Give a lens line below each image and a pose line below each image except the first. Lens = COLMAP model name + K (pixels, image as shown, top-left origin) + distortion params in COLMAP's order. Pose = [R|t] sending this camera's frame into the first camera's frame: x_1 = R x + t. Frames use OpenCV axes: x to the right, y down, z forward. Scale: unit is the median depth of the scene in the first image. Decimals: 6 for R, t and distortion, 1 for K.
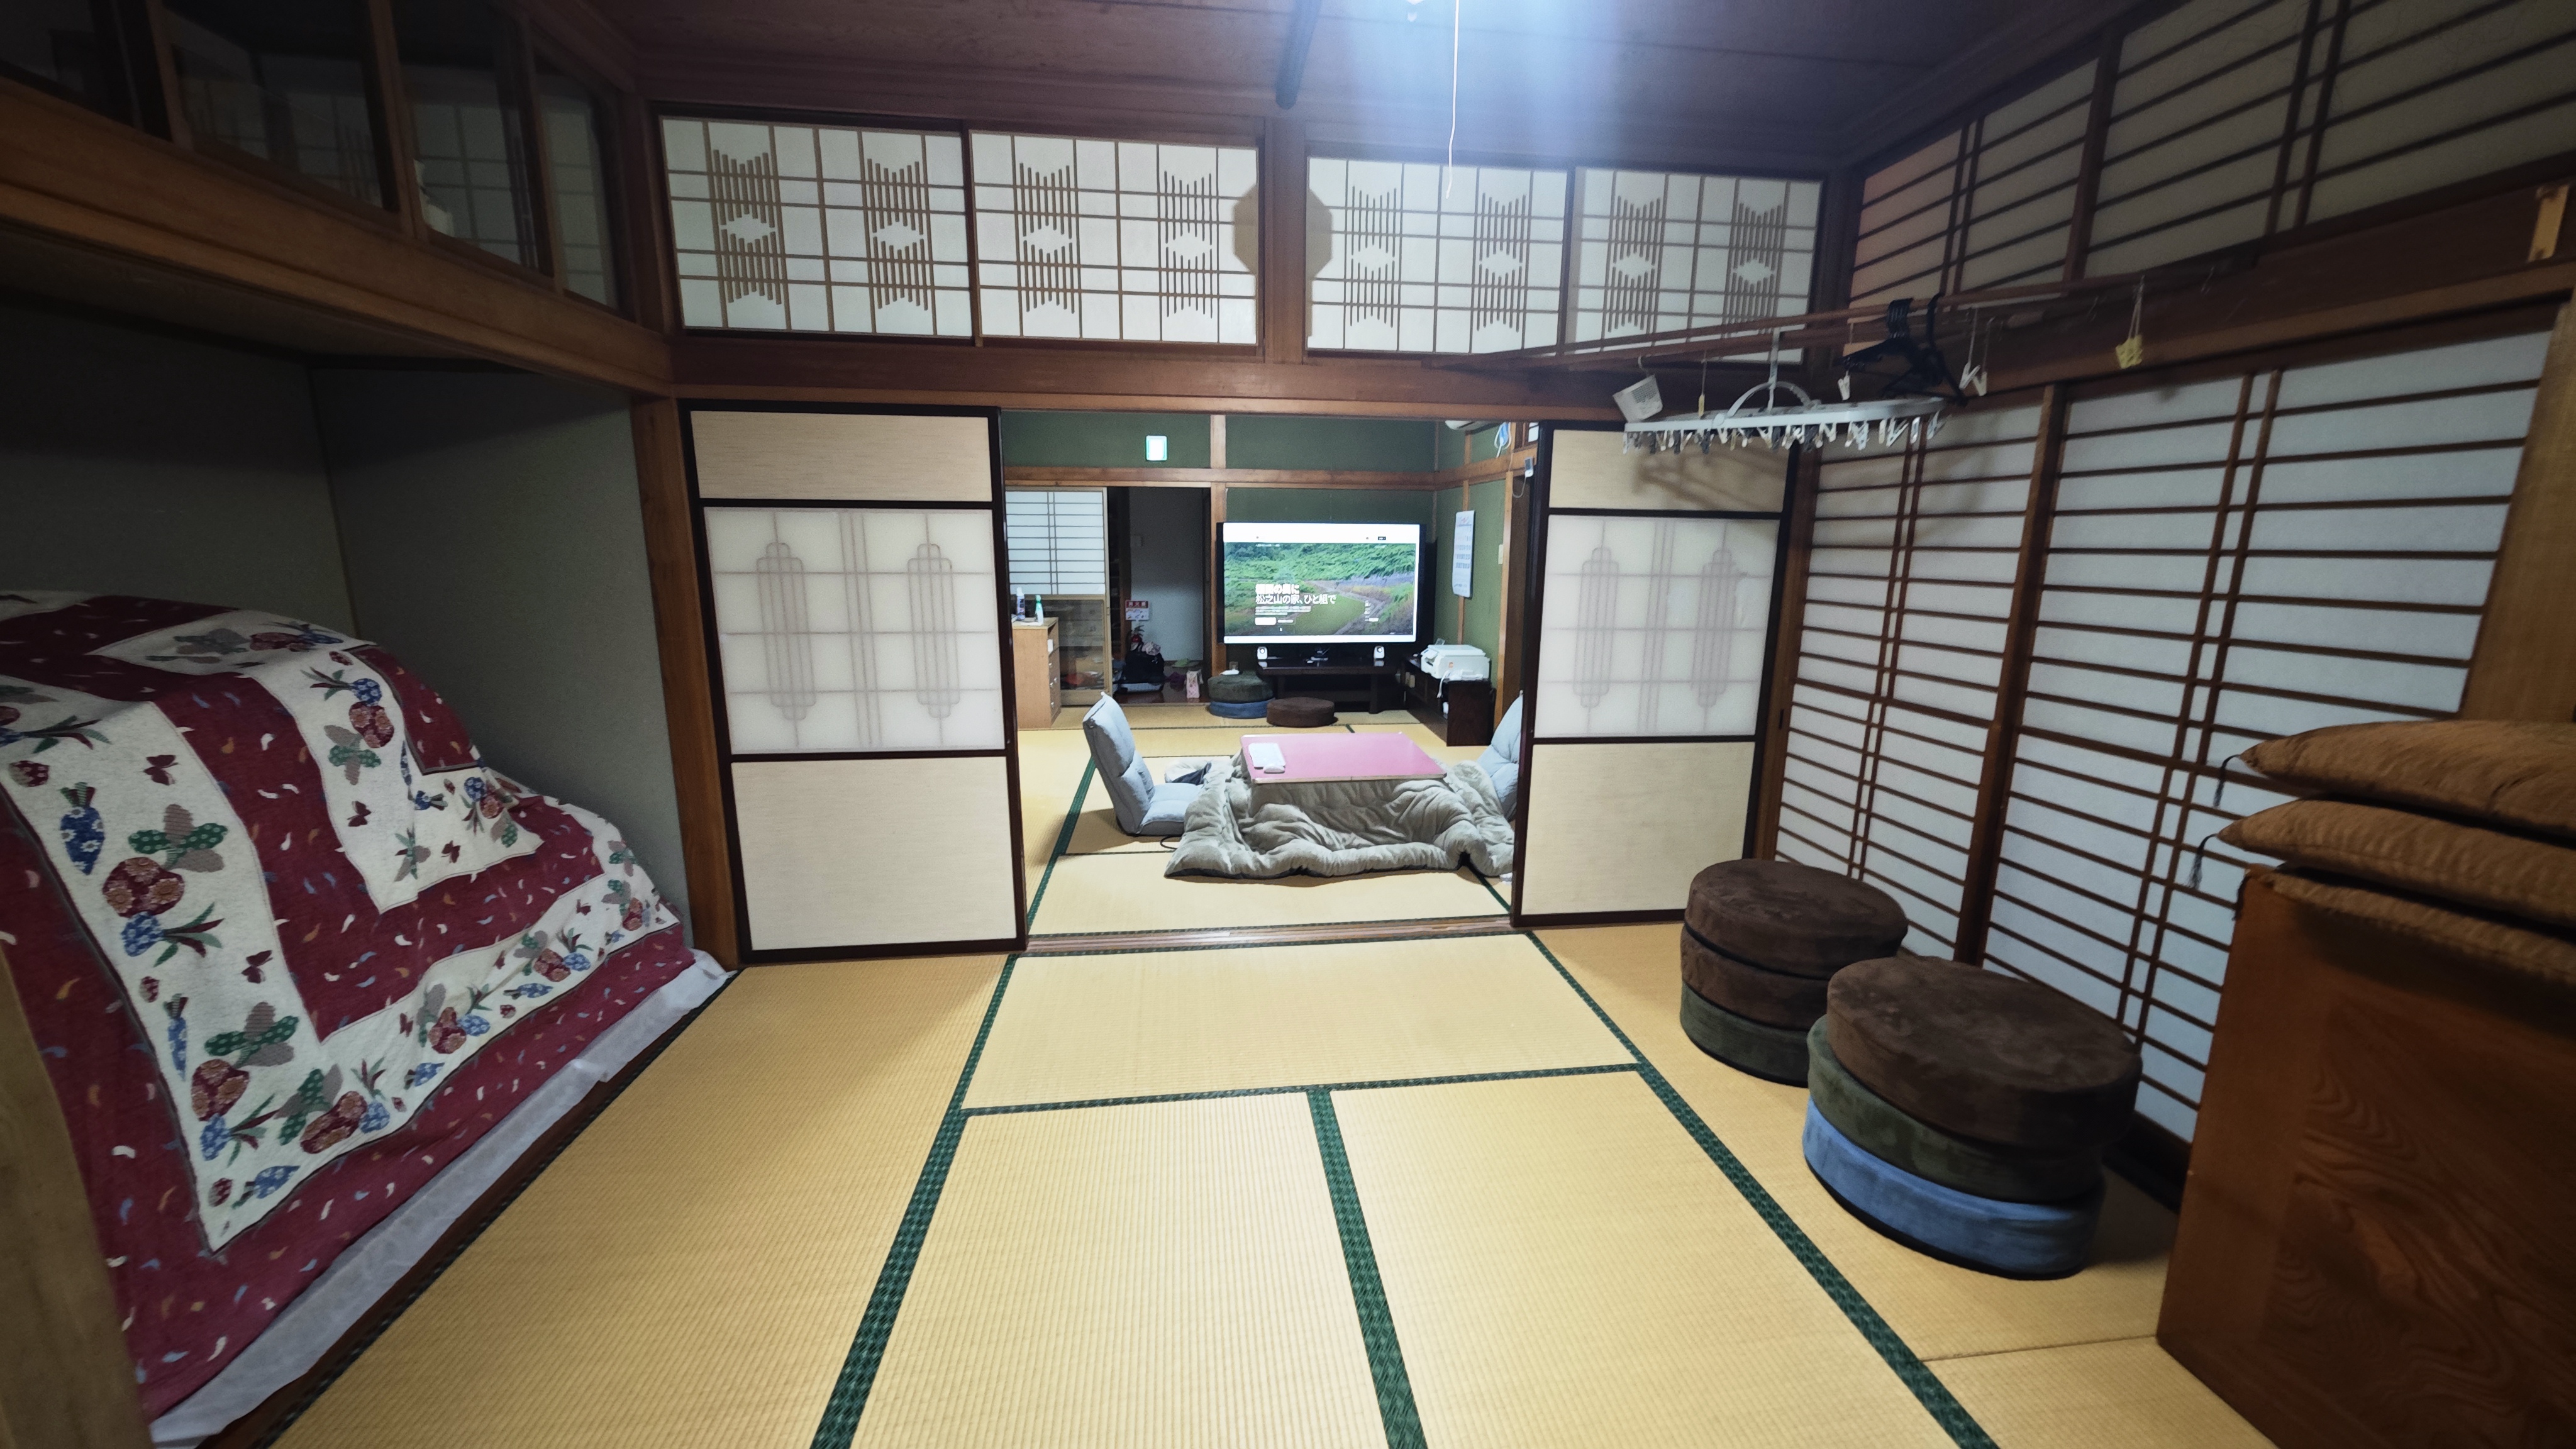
lens RADIAL K [[893.8, 0, 1304.7], [0, 893.8, 697.1], [0, 0, 1]] dist [-0.001976, -0.000132]
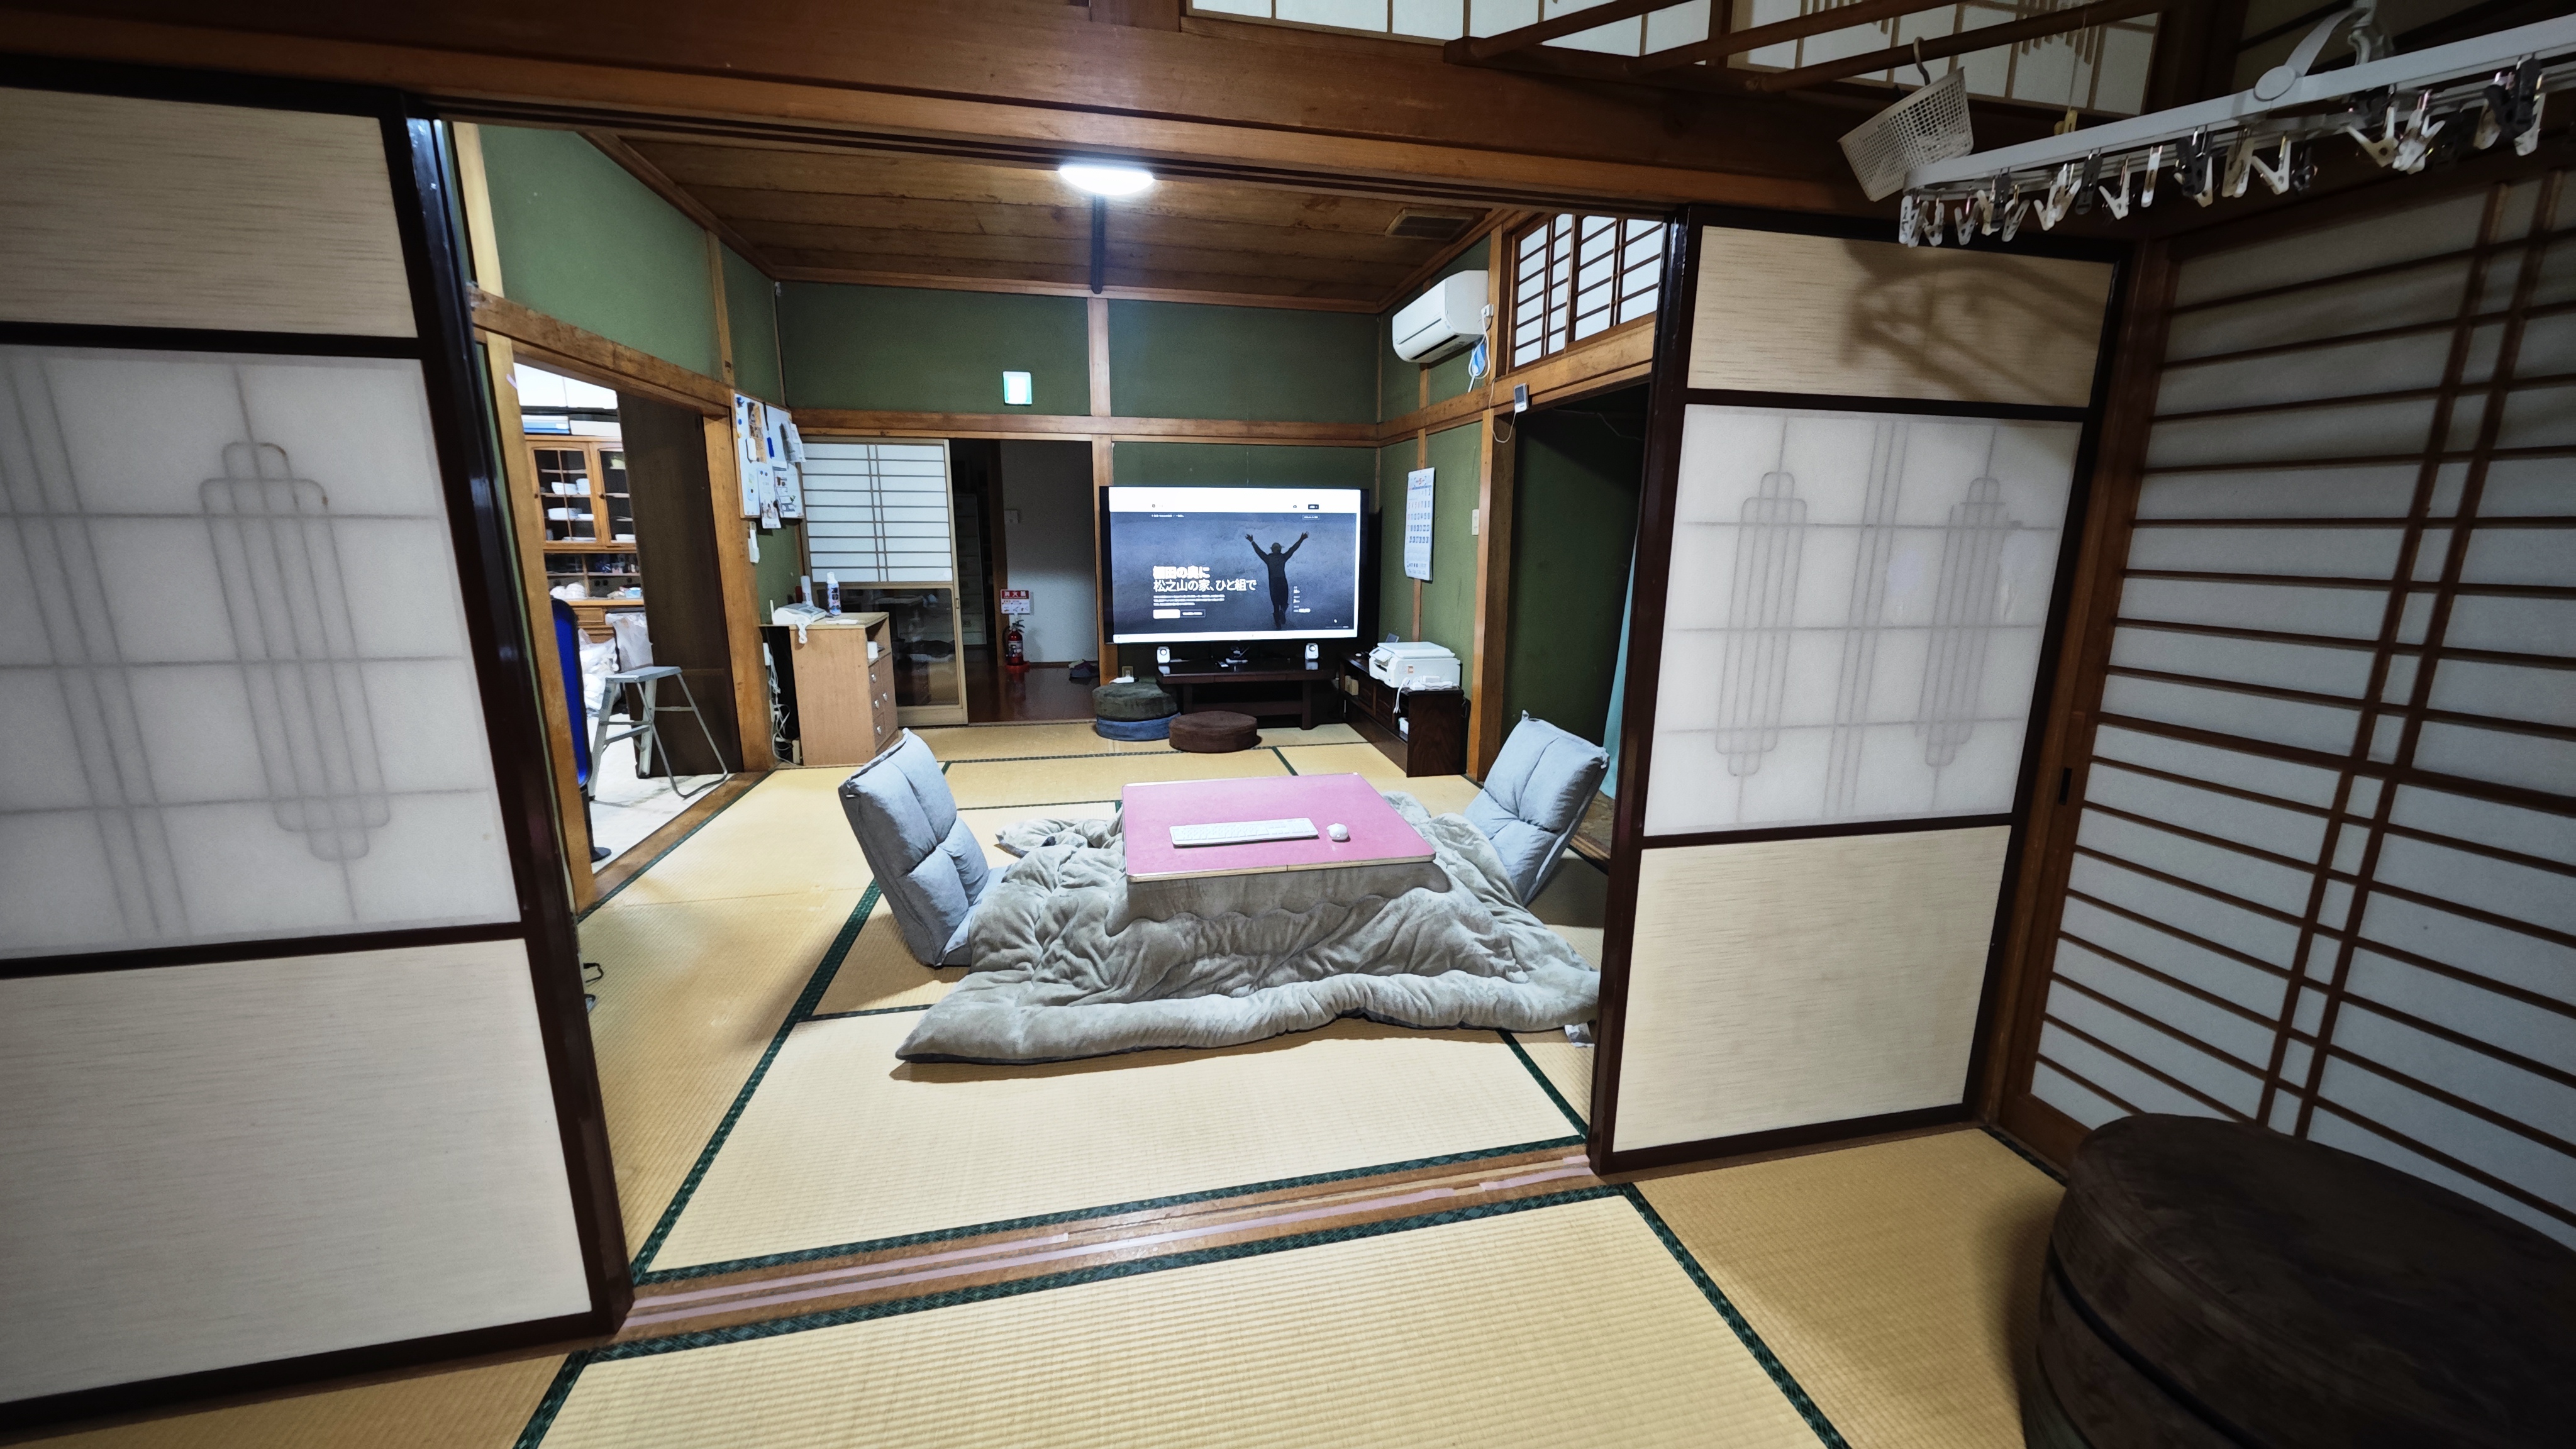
lens RADIAL K [[893.8, 0, 1293.4], [0, 893.8, 697.0], [0, 0, 1]] dist [-0.001976, -0.000132]
pose [[0.996850, -0.018475, 0.077125, 0.008617], [0.017541, 0.999765, 0.012760, -0.035942], [-0.077342, -0.011367, 0.996940, 0.374100]]
